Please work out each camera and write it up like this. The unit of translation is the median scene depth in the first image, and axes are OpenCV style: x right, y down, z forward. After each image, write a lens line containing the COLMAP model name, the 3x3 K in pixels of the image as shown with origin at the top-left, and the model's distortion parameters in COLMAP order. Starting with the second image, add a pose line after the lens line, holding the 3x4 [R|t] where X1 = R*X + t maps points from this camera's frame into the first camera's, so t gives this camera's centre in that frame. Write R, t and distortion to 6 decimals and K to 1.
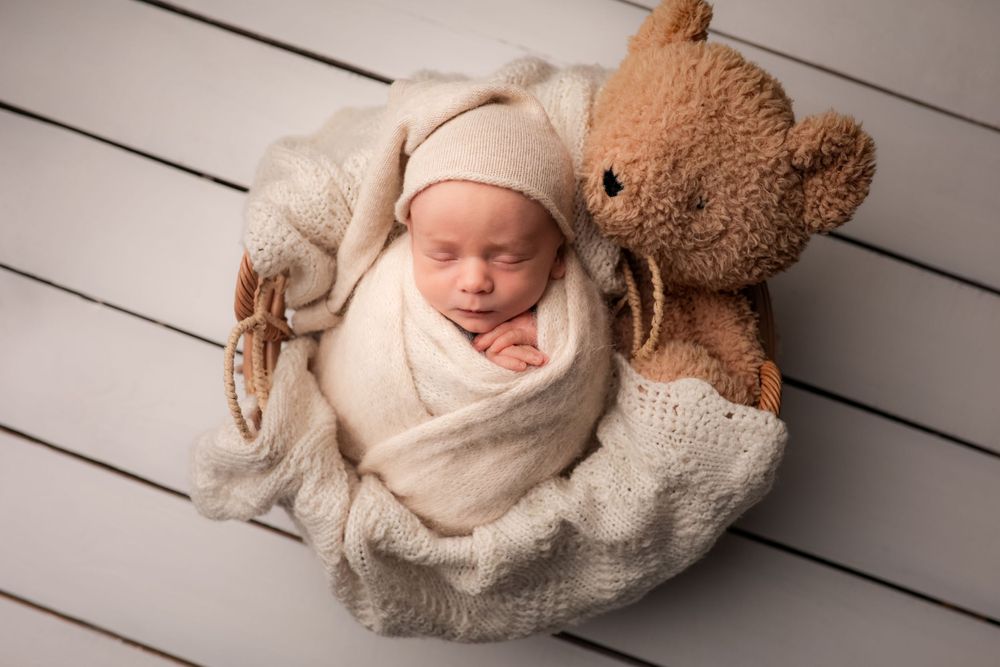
lens RADIAL K [[1112.7, 0, 500.0], [0, 1112.7, 333.5], [0, 0, 1]] dist [-0.018545, 0.008870]
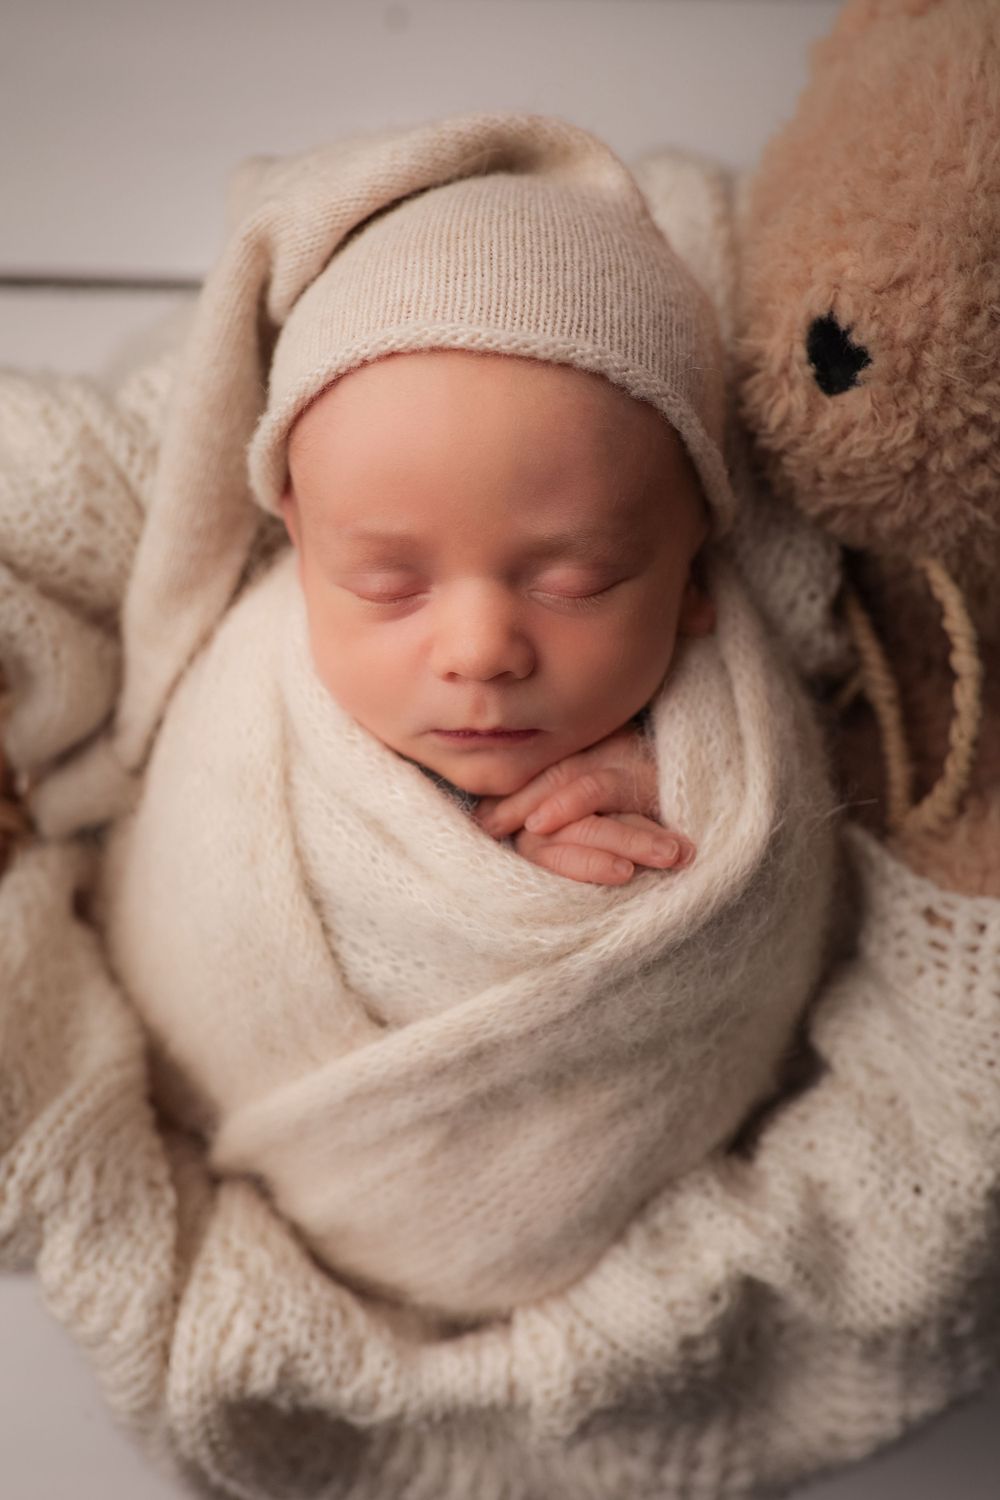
lens RADIAL K [[1551.5, 0, 462.7], [0, 1551.5, 726.5], [0, 0, 1]] dist [0.372416, 0.003427]
pose [[0.997347, -0.070762, -0.017077, -0.017897], [0.069569, 0.995615, -0.062530, 0.008757], [0.021427, 0.061177, 0.997897, 0.452700]]
